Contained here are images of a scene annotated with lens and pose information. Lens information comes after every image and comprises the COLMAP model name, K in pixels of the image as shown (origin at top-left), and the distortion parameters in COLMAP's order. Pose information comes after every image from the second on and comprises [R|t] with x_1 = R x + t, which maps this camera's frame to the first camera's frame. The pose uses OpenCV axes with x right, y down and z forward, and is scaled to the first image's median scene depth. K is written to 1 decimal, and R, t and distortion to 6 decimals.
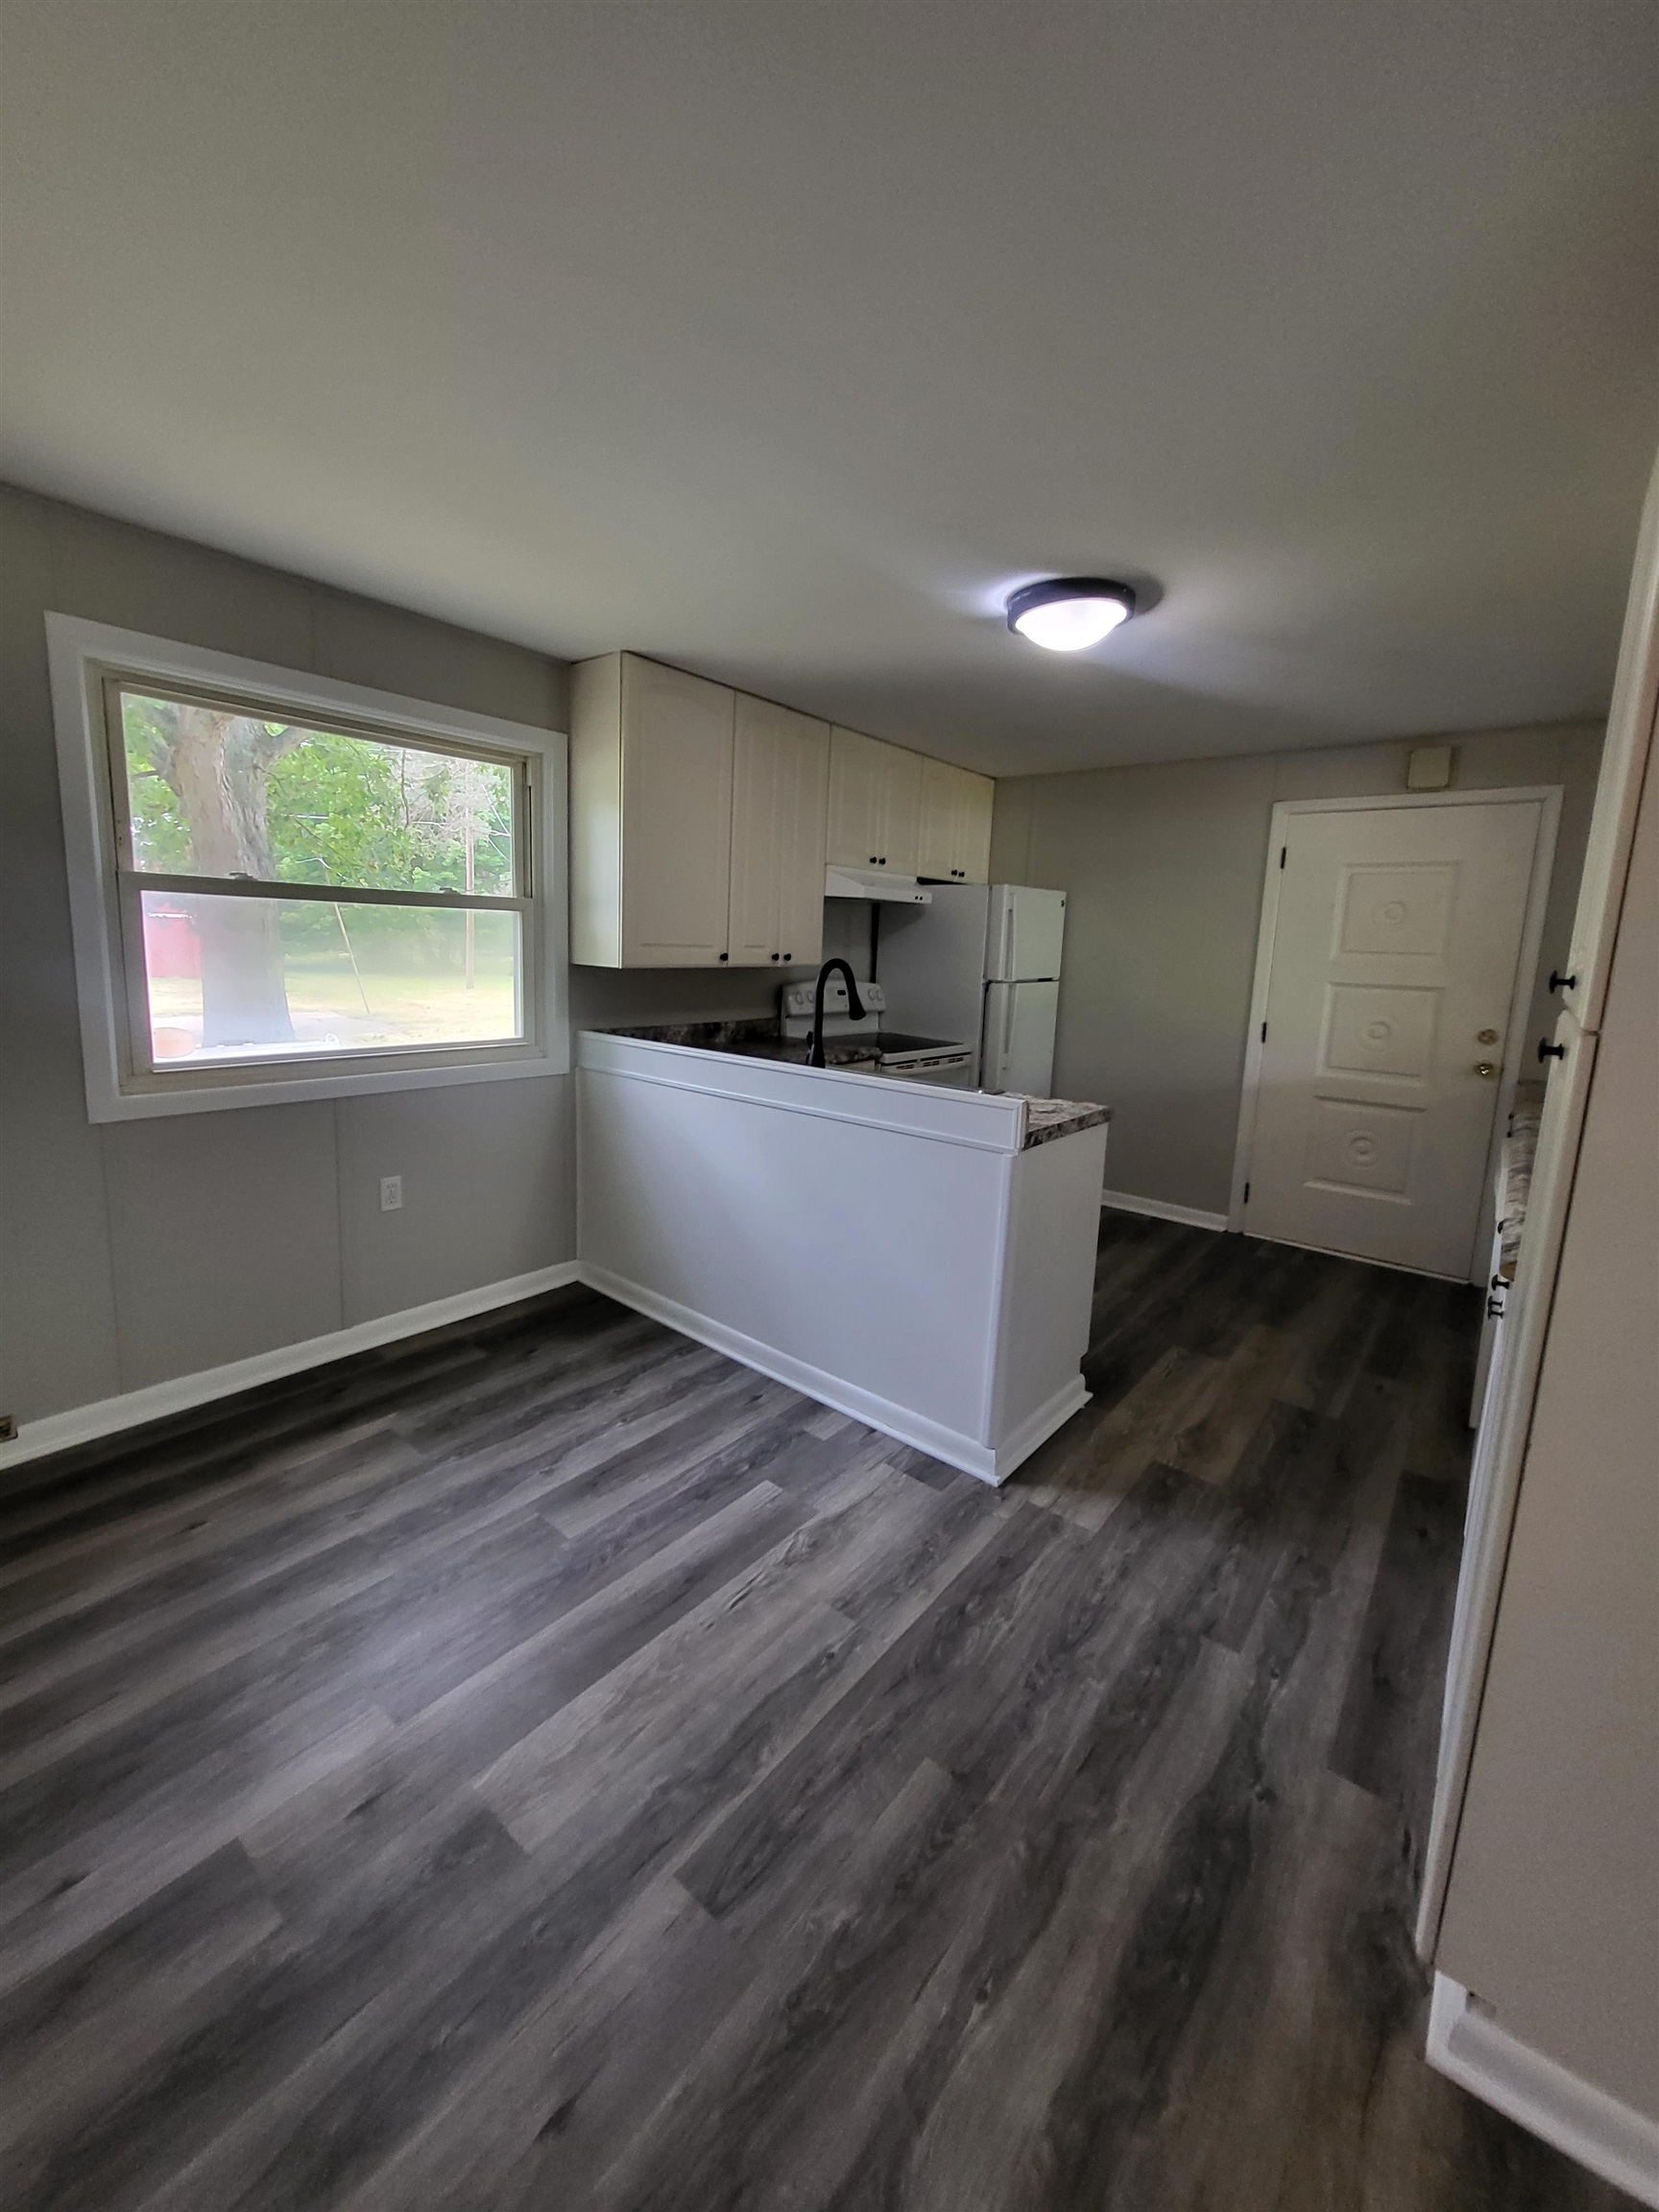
lens RADIAL K [[868.2, 0, 799.9], [0, 868.2, 1066.6], [0, 0, 1]] dist [0.002948, -0.002823]
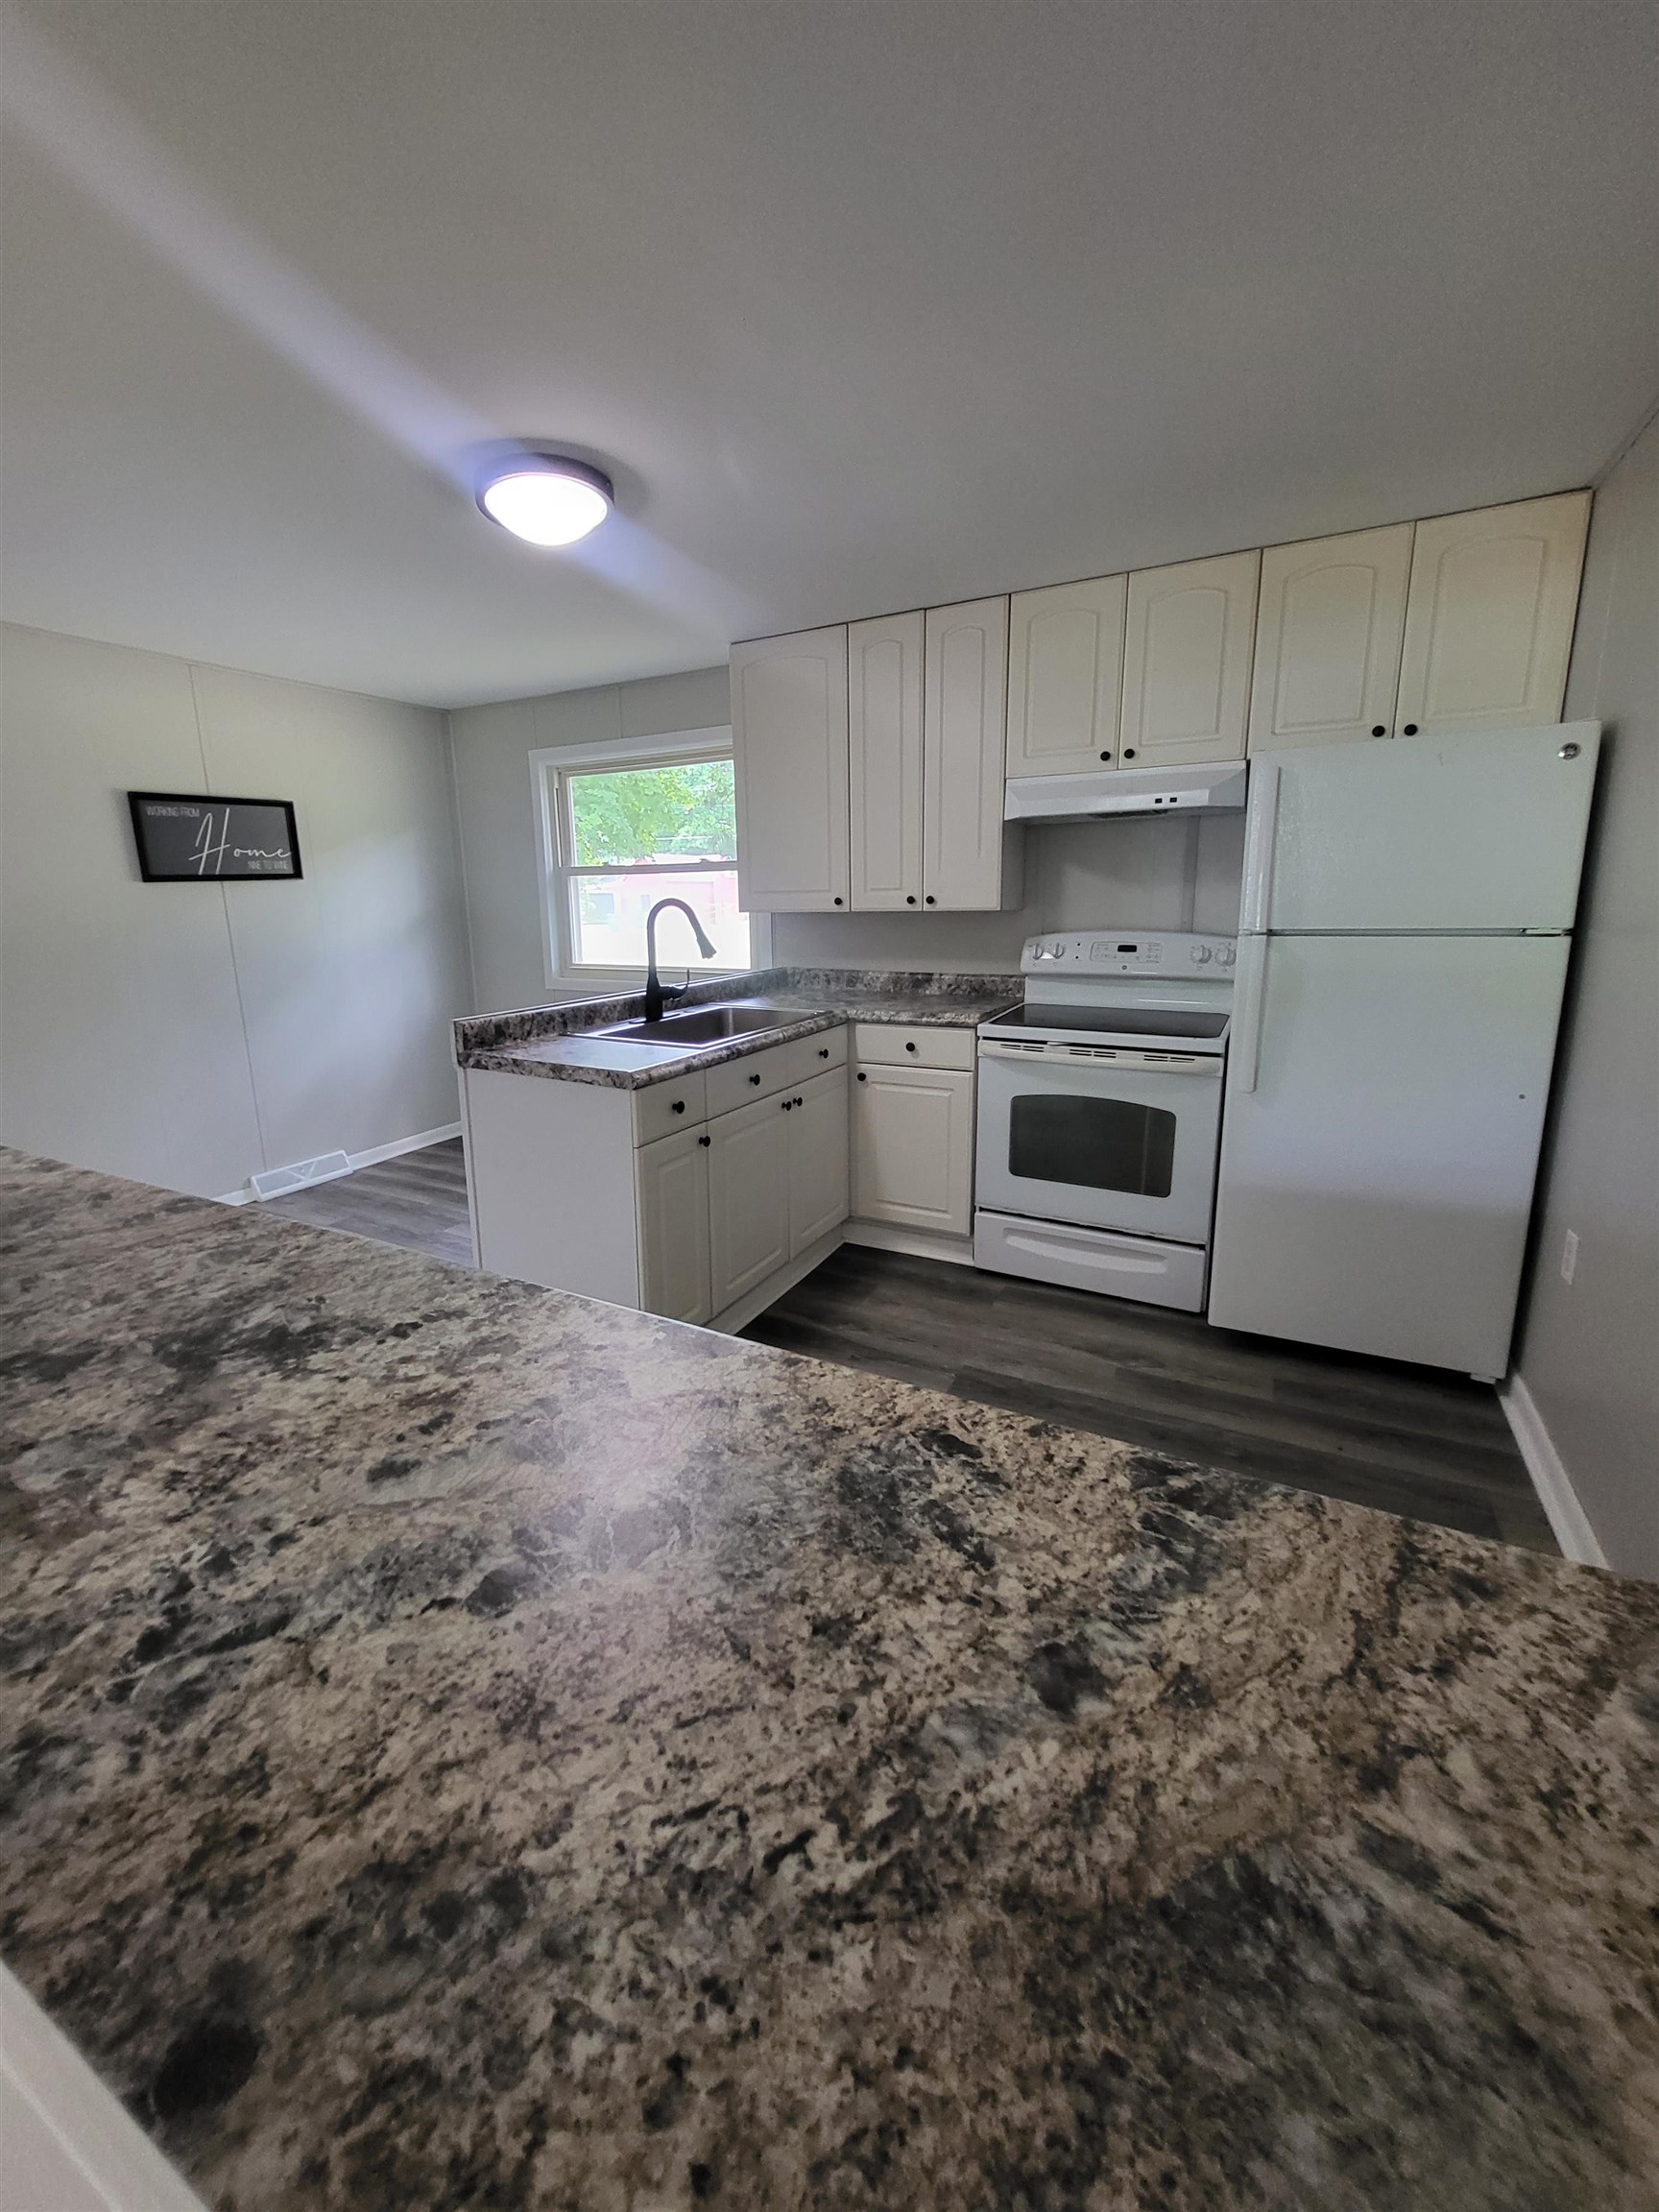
lens RADIAL K [[868.2, 0, 799.9], [0, 868.2, 1066.6], [0, 0, 1]] dist [0.002948, -0.002823]
pose [[0.192970, 0.149587, -0.969735, 1.392735], [-0.121499, 0.984347, 0.127664, -0.093710], [0.973653, 0.093187, 0.208124, 1.176513]]
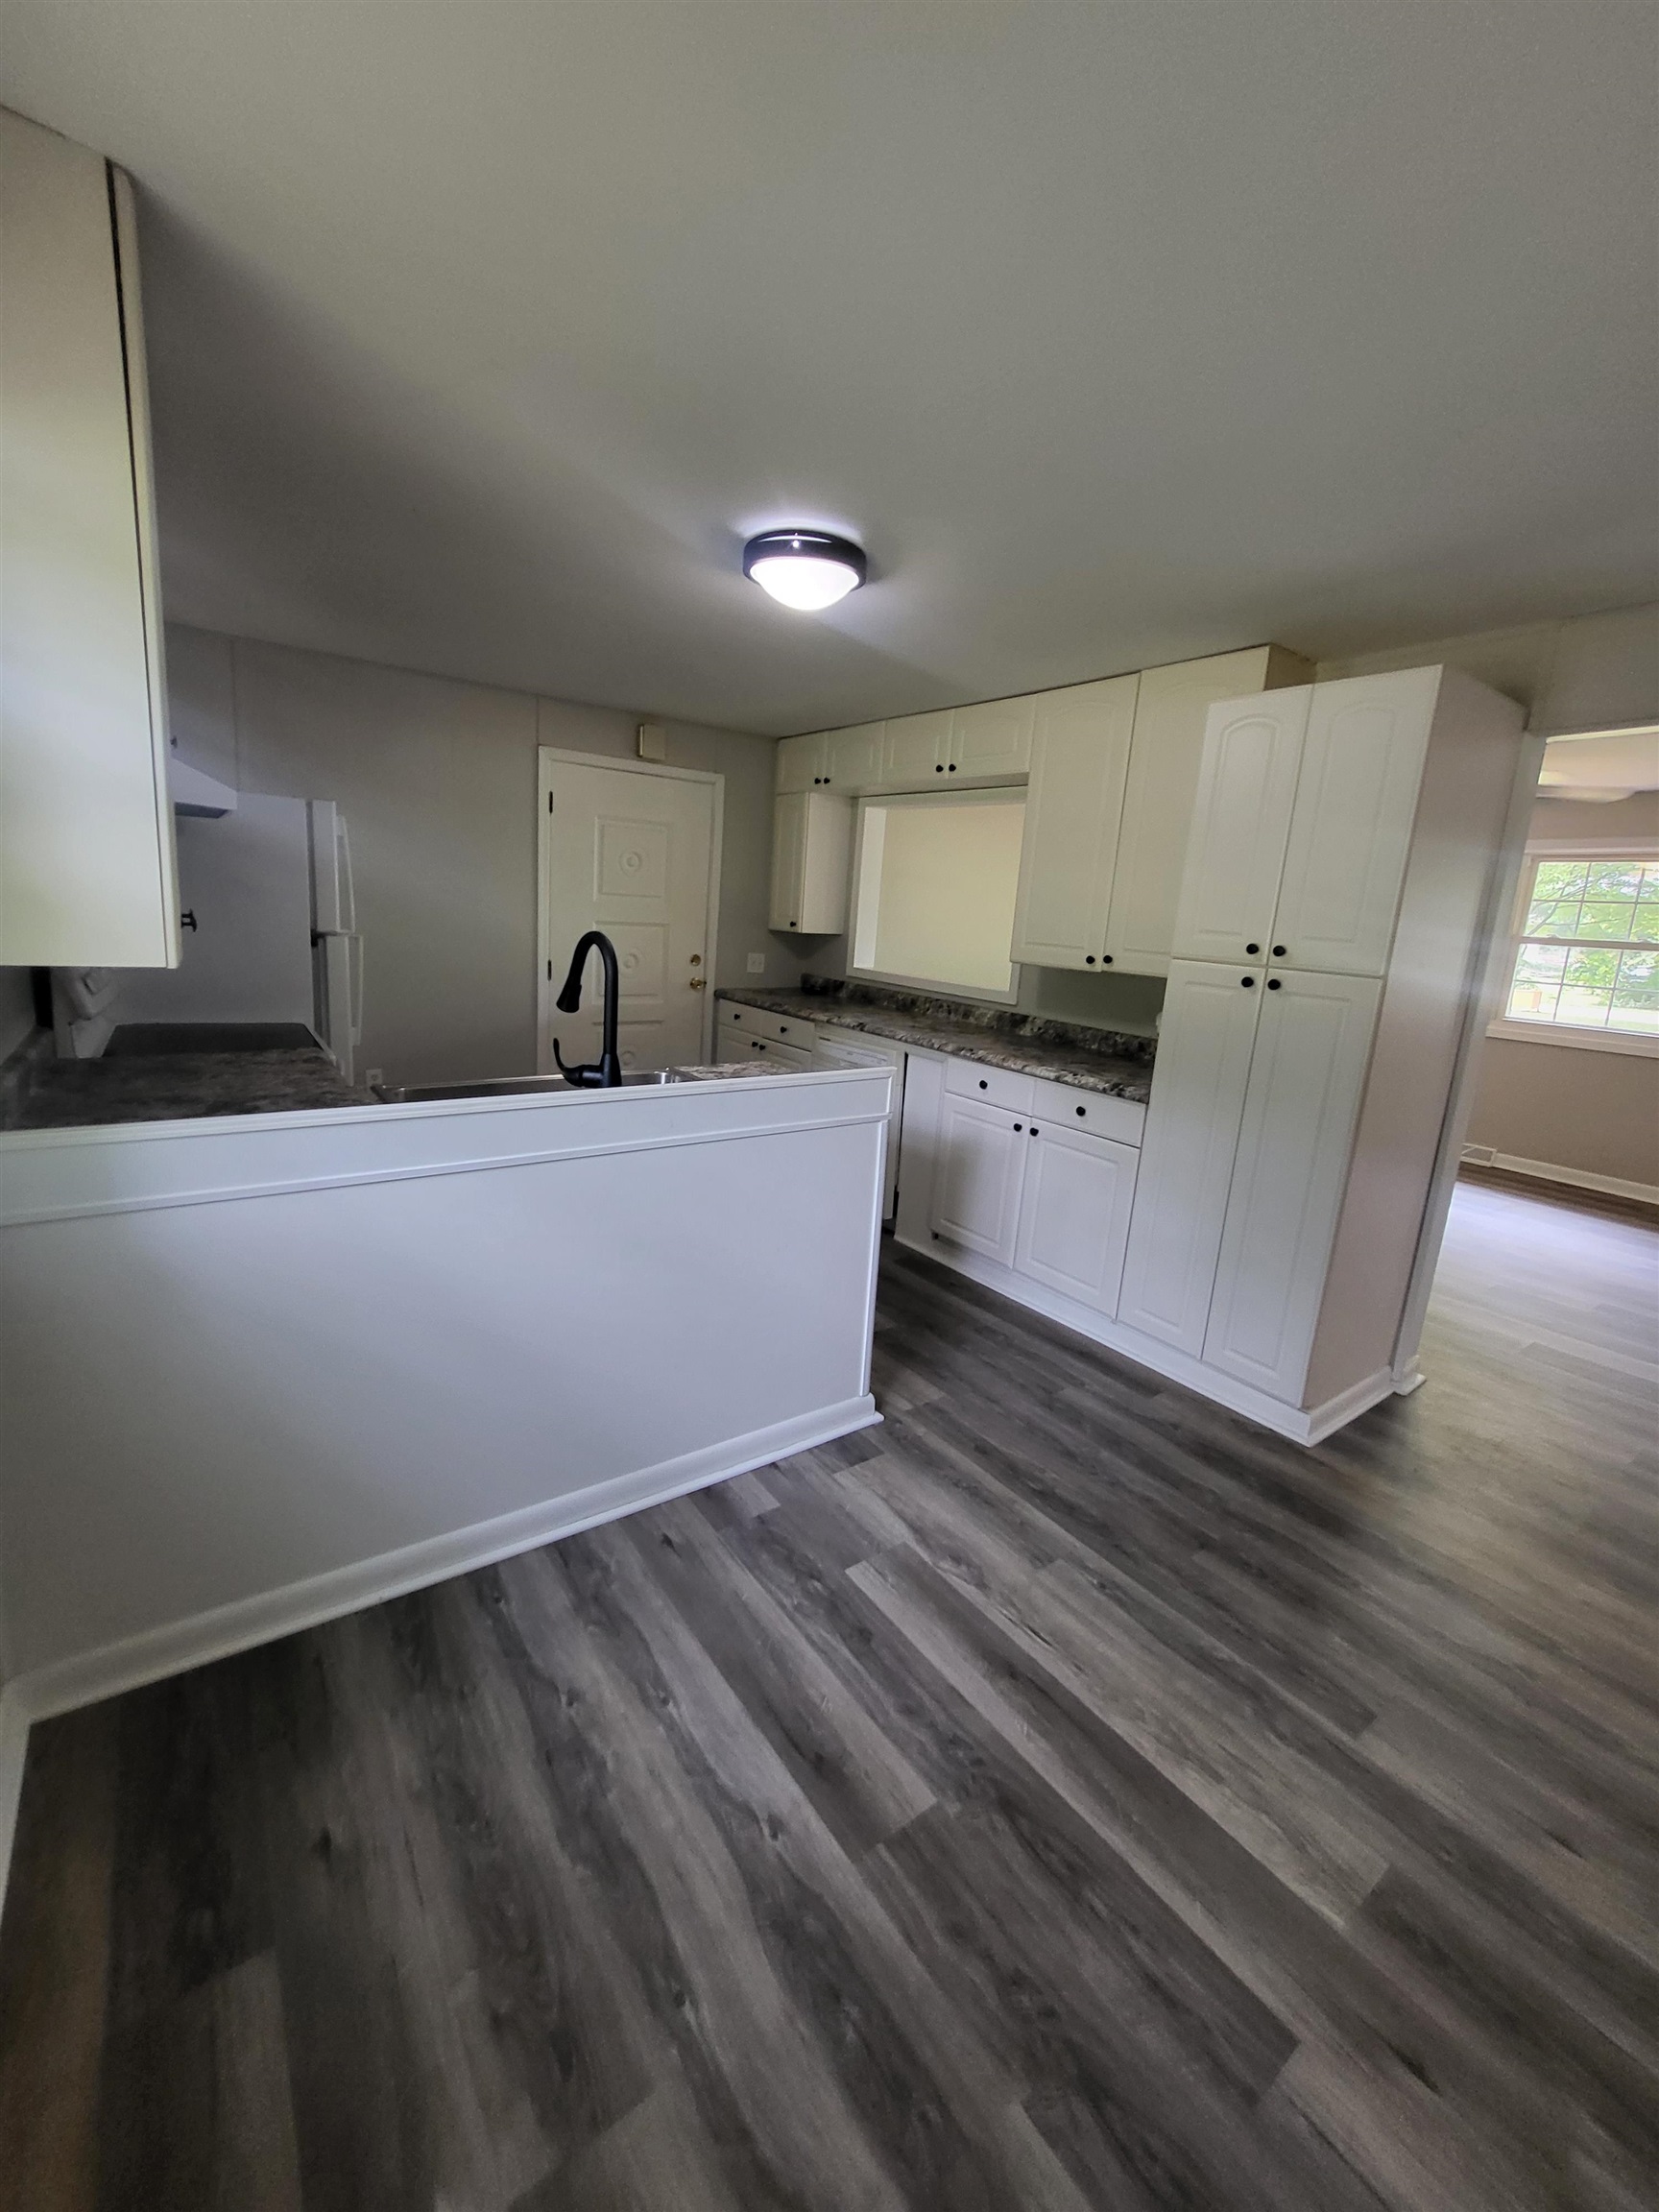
lens RADIAL K [[868.2, 0, 799.9], [0, 868.2, 1066.6], [0, 0, 1]] dist [0.002948, -0.002823]
pose [[0.256781, -0.195835, 0.946421, -0.758310], [0.091315, 0.979791, 0.177965, -0.157441], [-0.962146, 0.040725, 0.269474, 0.804546]]
